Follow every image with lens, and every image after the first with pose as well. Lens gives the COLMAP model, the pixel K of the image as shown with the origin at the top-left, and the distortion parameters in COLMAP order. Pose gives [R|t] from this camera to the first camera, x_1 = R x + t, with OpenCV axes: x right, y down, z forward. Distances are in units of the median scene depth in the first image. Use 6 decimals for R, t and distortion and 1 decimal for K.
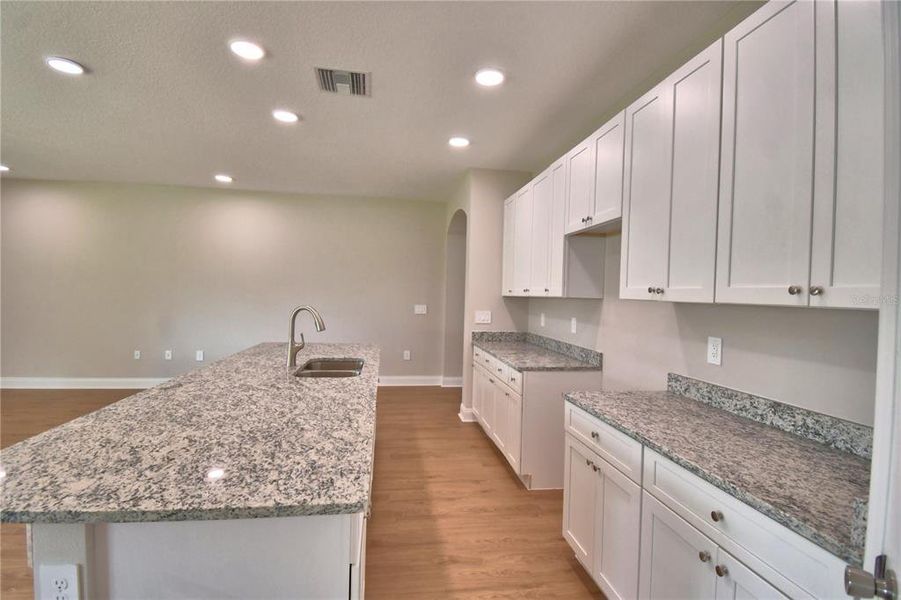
lens RADIAL K [[413.2, 0, 450.5], [0, 413.2, 300.0], [0, 0, 1]] dist [0.005243, -0.019528]
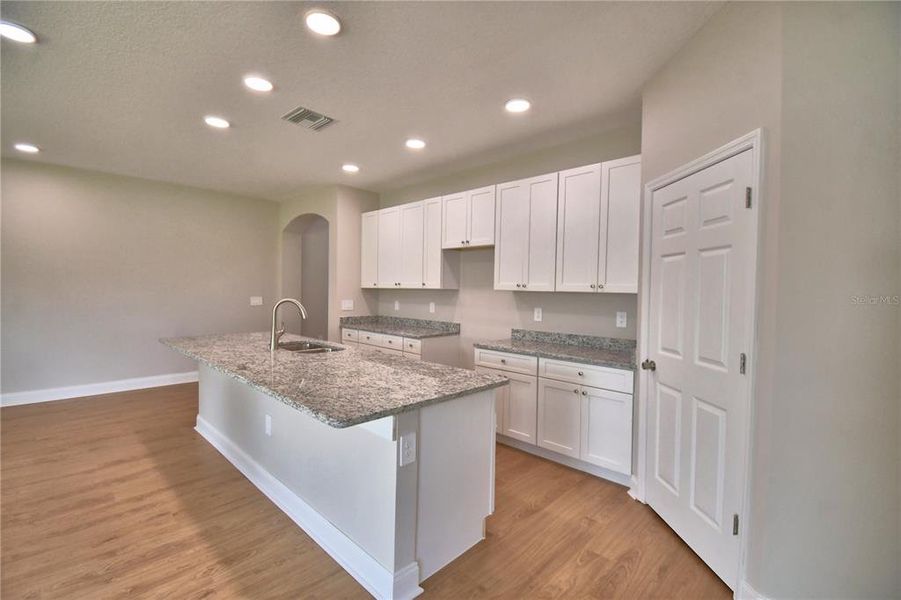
lens RADIAL K [[387.0, 0, 444.4], [0, 387.0, 299.6], [0, 0, 1]] dist [0.001233, -0.013929]
pose [[0.799977, -0.027146, 0.599417, -0.867304], [0.012057, 0.999502, 0.029173, -0.013593], [-0.599910, -0.016111, 0.799905, -0.251939]]
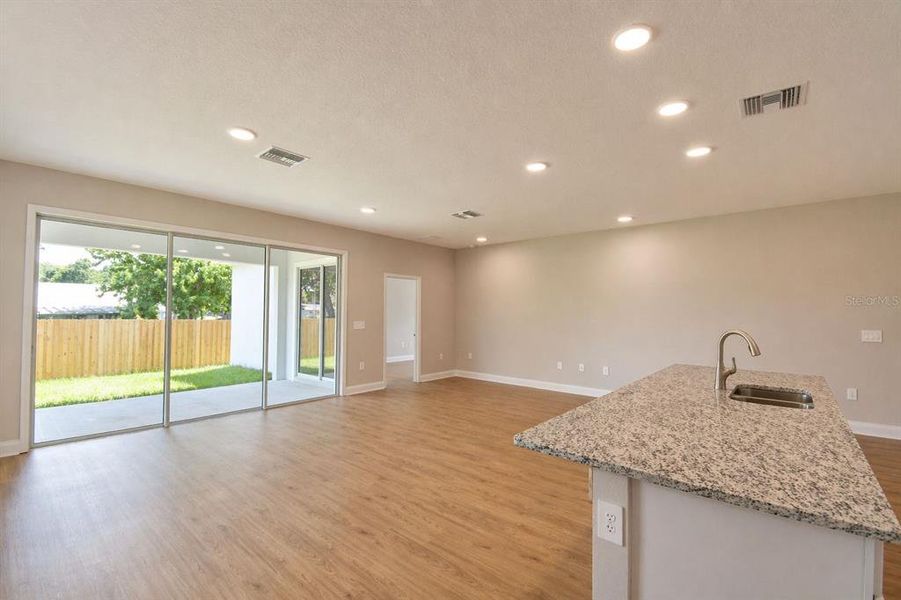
lens RADIAL K [[393.7, 0, 452.3], [0, 393.7, 296.0], [0, 0, 1]] dist [0.001498, -0.016412]
pose [[0.649199, -0.049172, -0.759027, -0.094957], [-0.003552, 0.997701, -0.067672, -0.002637], [0.760610, 0.046629, 0.647532, -0.193751]]
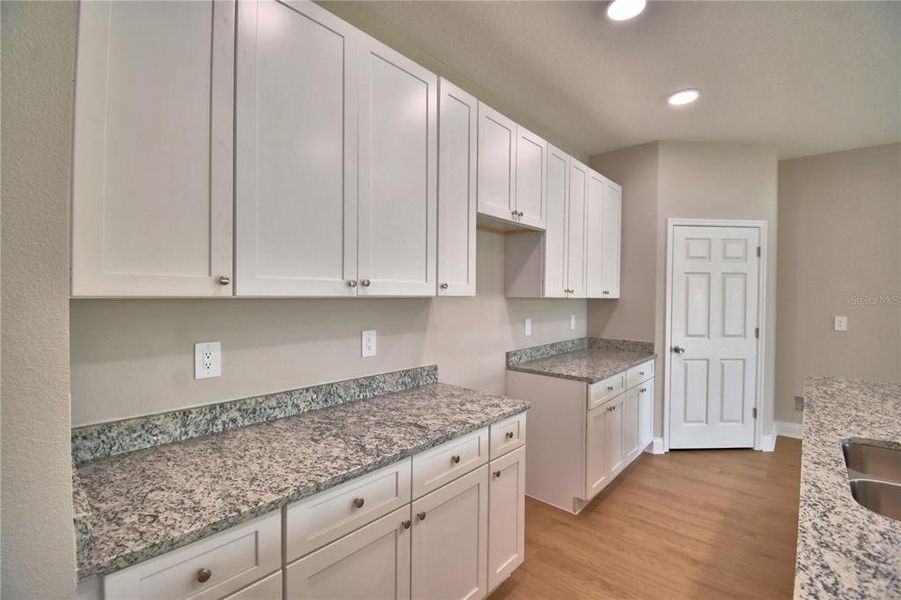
lens RADIAL K [[387.0, 0, 444.4], [0, 387.0, 299.6], [0, 0, 1]] dist [0.001233, -0.013929]
pose [[-0.610945, -0.043273, 0.790490, -0.350154], [-0.014033, 0.998940, 0.043839, -0.047133], [-0.791549, 0.015690, -0.610904, 2.152217]]
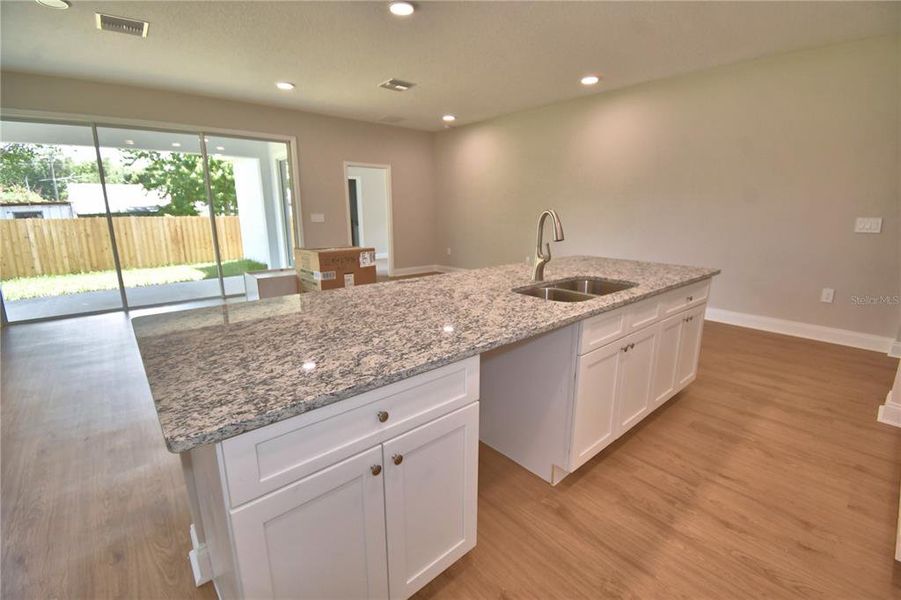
lens RADIAL K [[396.8, 0, 453.2], [0, 396.8, 299.9], [0, 0, 1]] dist [0.002273, -0.015817]
pose [[0.531816, 0.165697, -0.830492, 0.301362], [0.003856, 0.980188, 0.198033, 0.044660], [0.846851, -0.108519, 0.520640, 0.526263]]
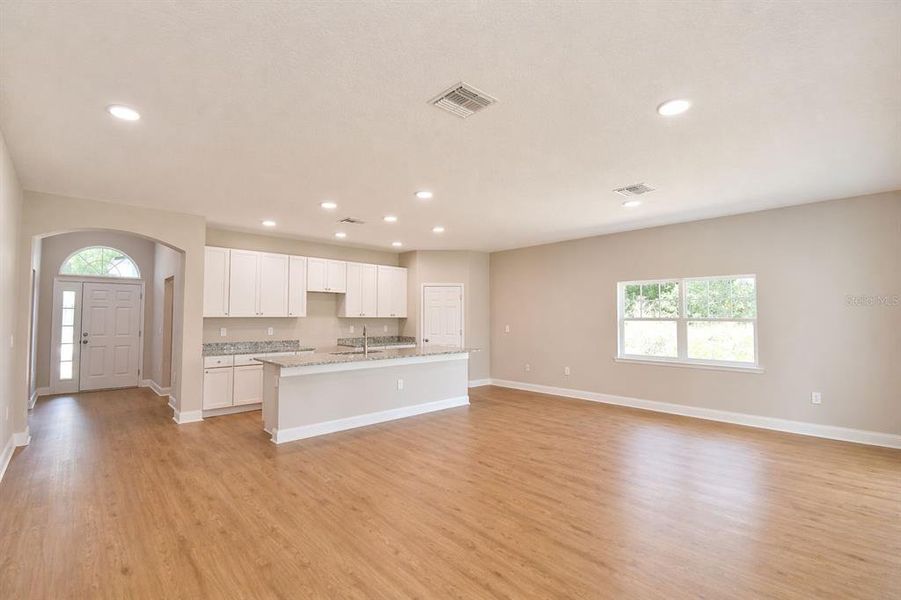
lens RADIAL K [[393.7, 0, 452.3], [0, 393.7, 296.0], [0, 0, 1]] dist [0.001498, -0.016412]
pose [[-0.561053, 0.010070, 0.827719, -3.029258], [-0.008454, 0.999804, -0.017893, -0.139780], [-0.827737, -0.017036, -0.560858, 2.306766]]
